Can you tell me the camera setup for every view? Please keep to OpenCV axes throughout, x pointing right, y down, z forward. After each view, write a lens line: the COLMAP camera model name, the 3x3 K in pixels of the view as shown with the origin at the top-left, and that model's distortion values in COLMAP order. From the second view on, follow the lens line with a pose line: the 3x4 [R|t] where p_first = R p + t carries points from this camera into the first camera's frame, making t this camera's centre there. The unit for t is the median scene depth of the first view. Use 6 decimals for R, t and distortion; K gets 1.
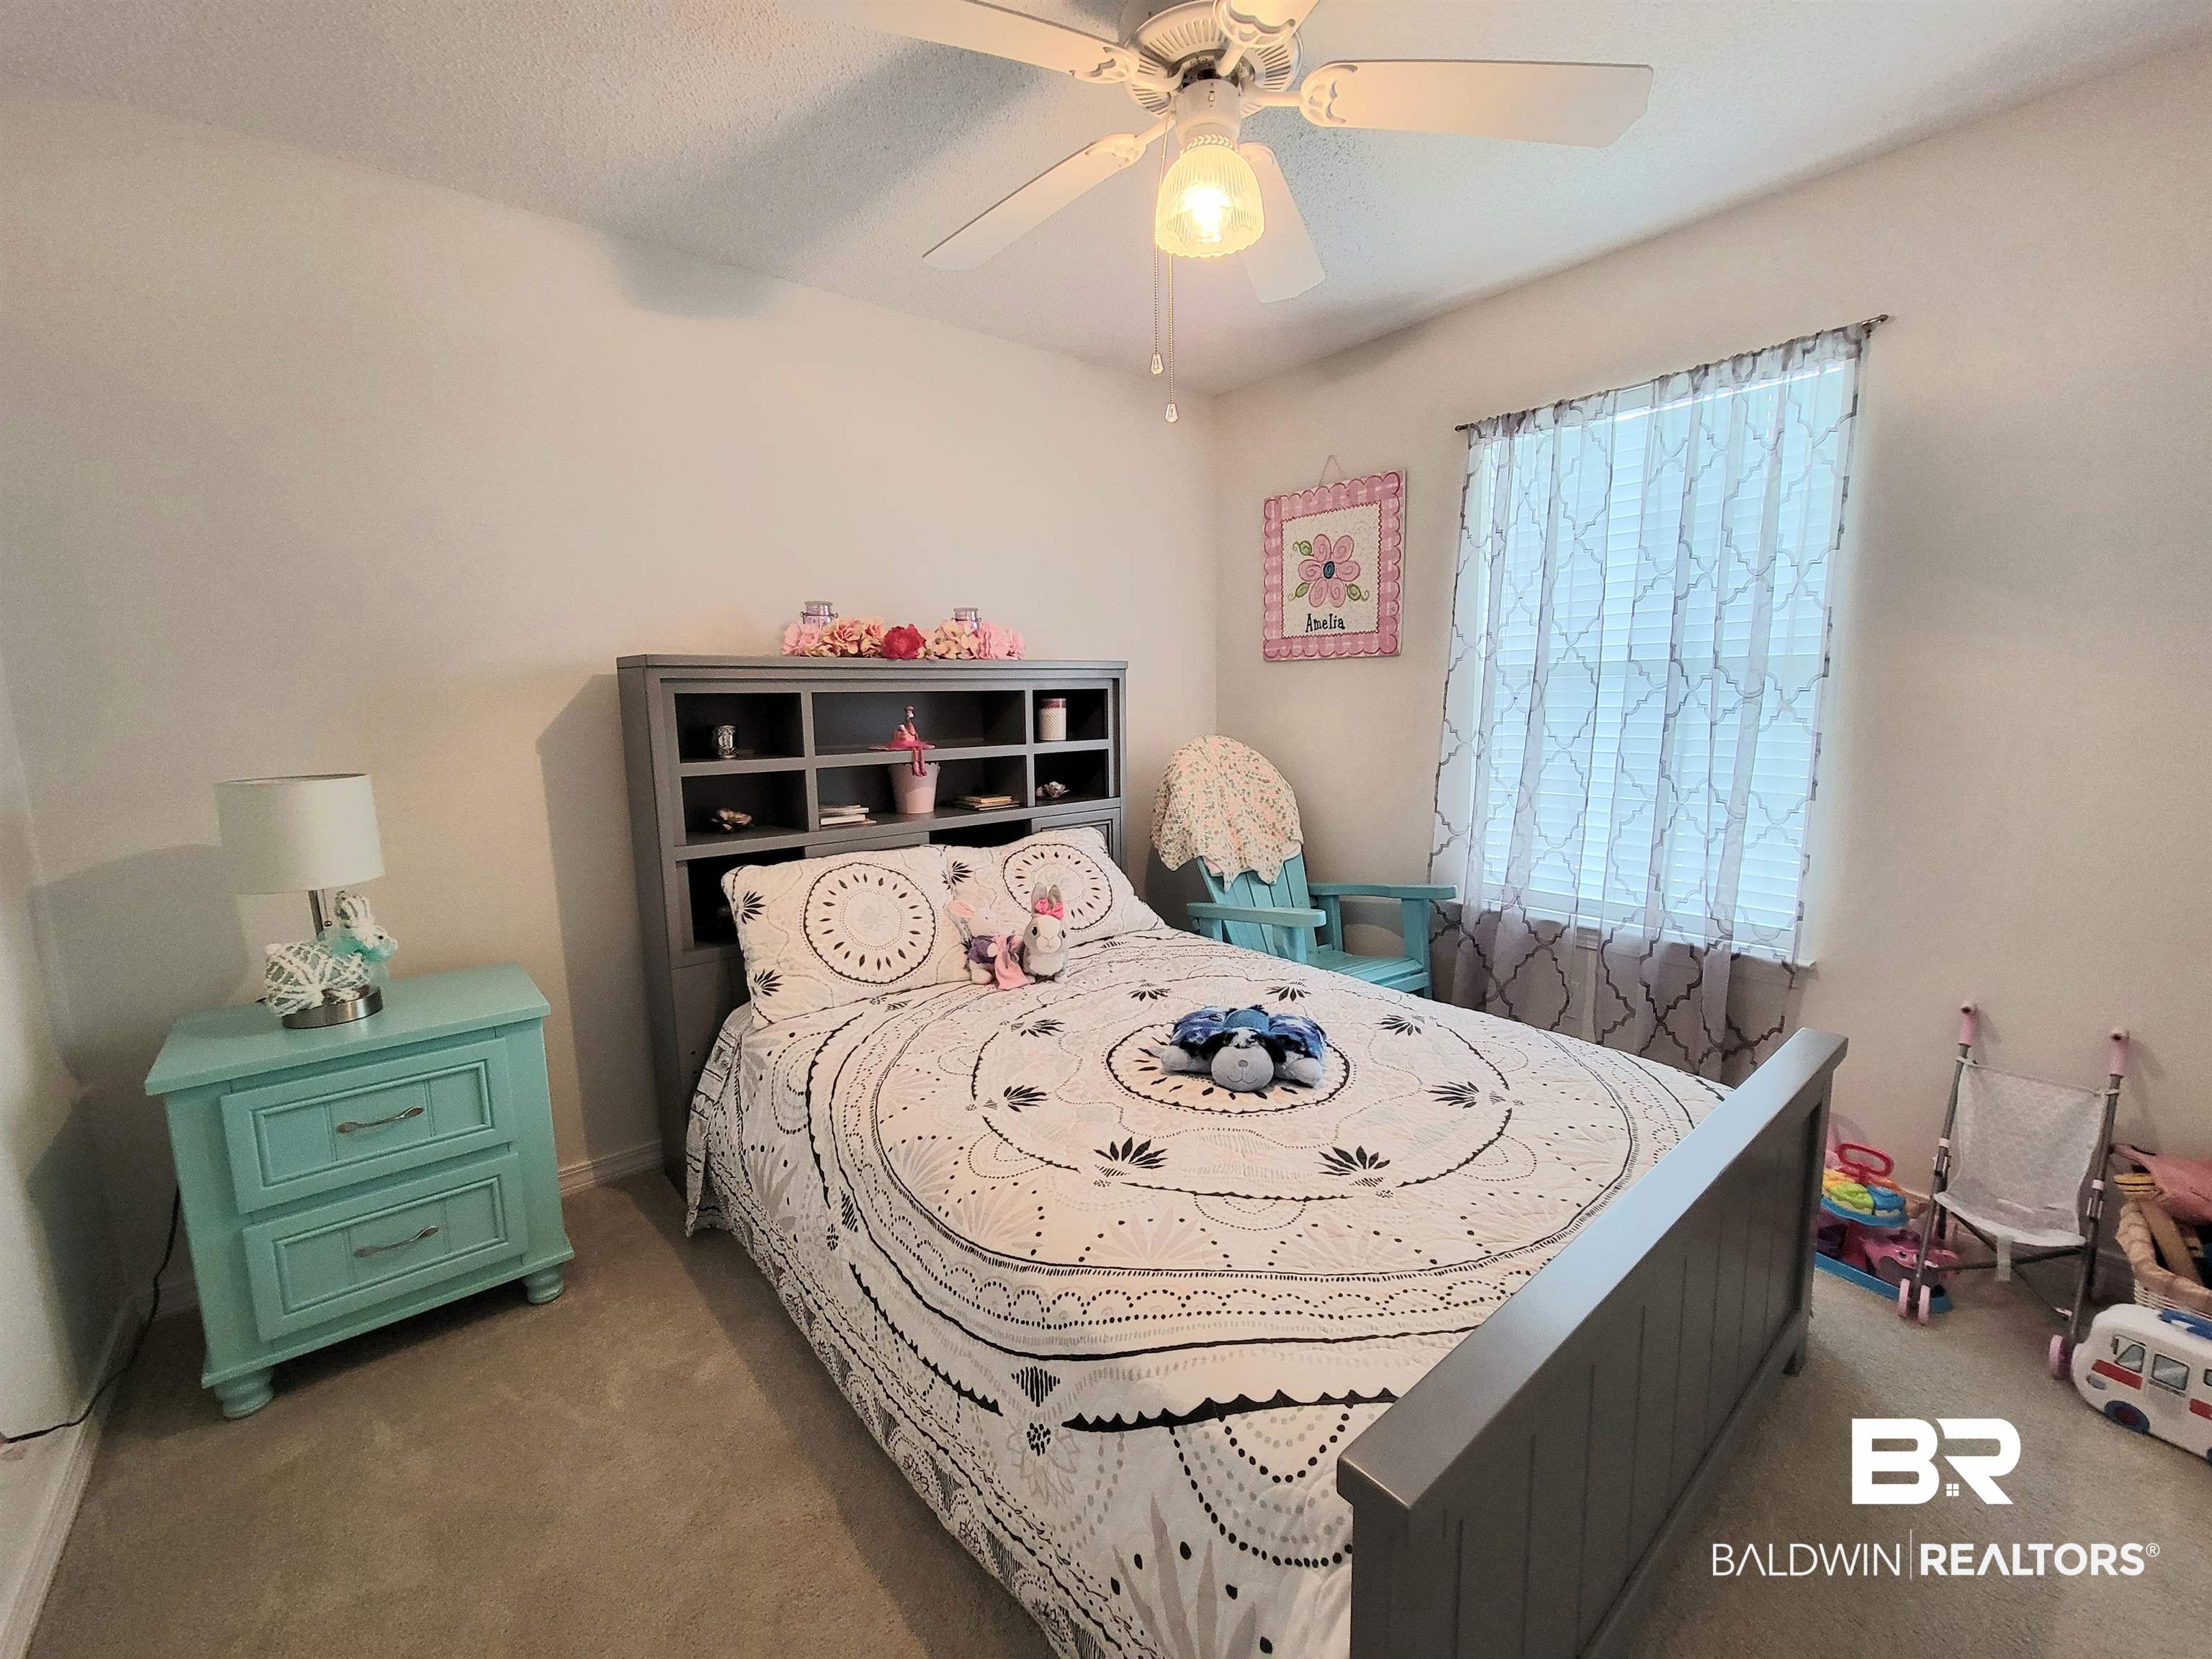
lens RADIAL K [[908.0, 0, 1108.8], [0, 908.0, 831.5], [0, 0, 1]] dist [-0.001023, -0.002120]
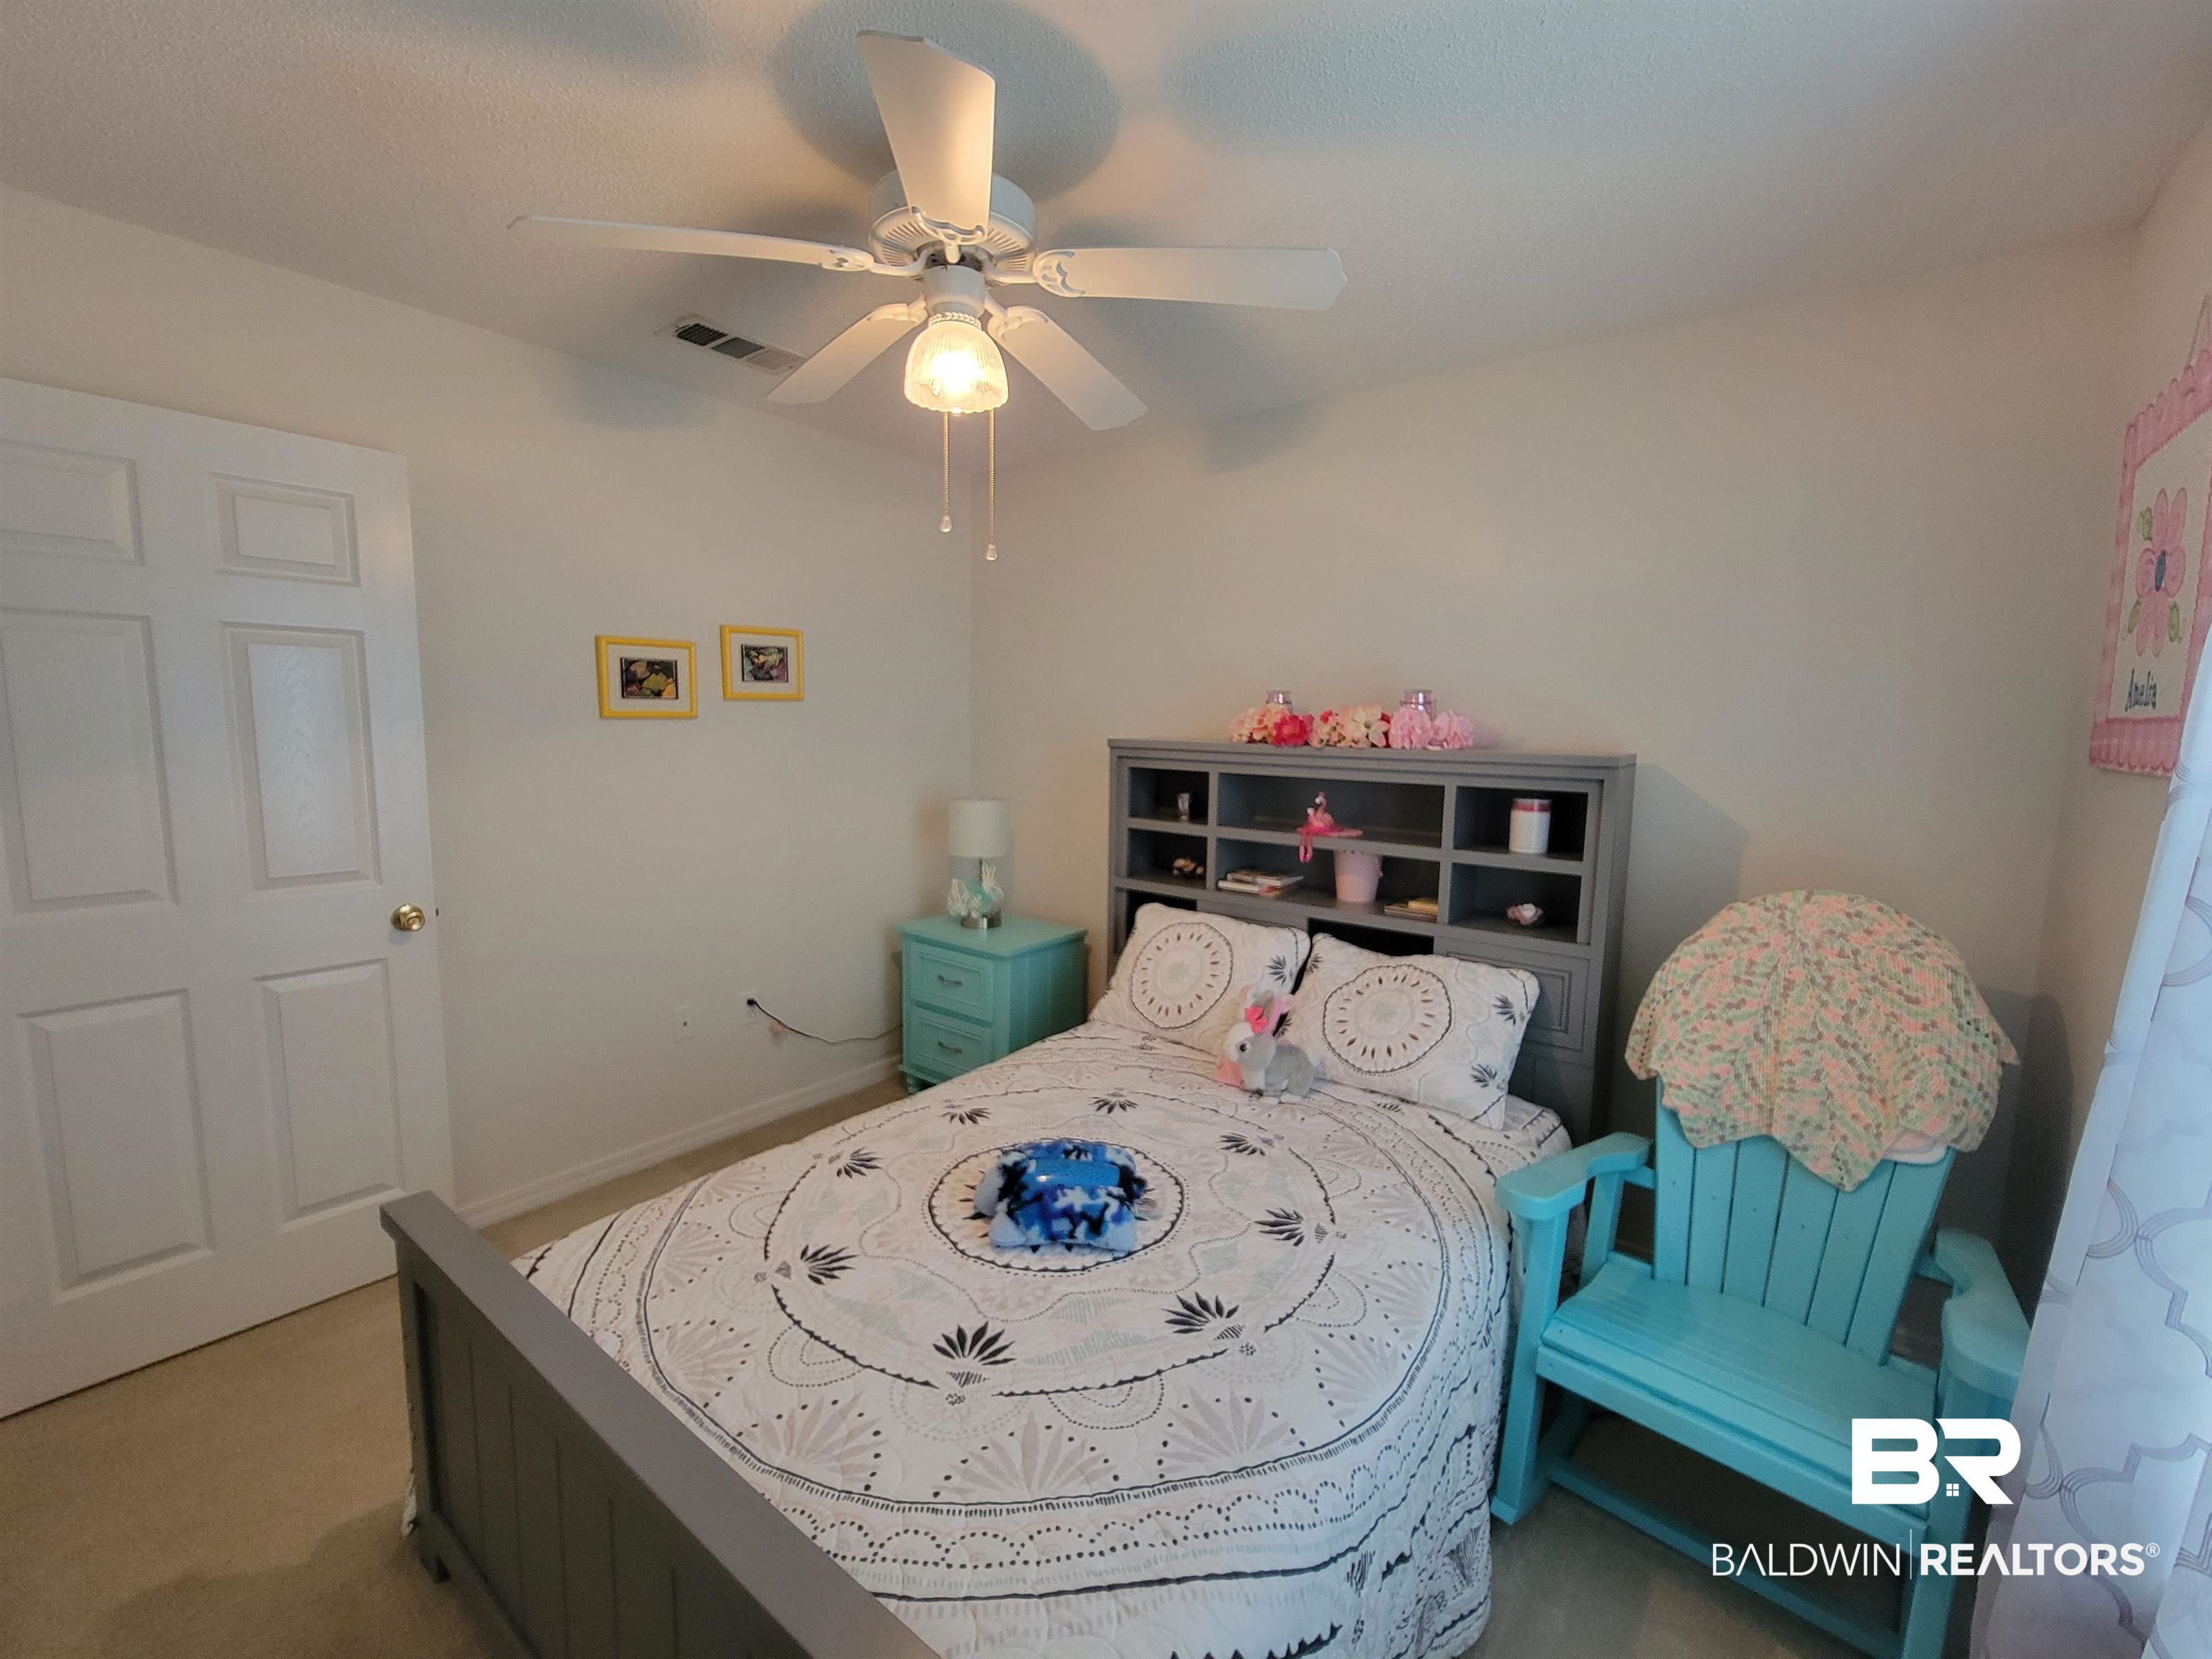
lens RADIAL K [[908.0, 0, 1108.8], [0, 908.0, 831.5], [0, 0, 1]] dist [-0.001023, -0.002120]
pose [[0.218330, 0.138391, -0.966012, 0.774720], [-0.168024, 0.980441, 0.102483, -0.174407], [0.961301, 0.139938, 0.237313, 0.600119]]
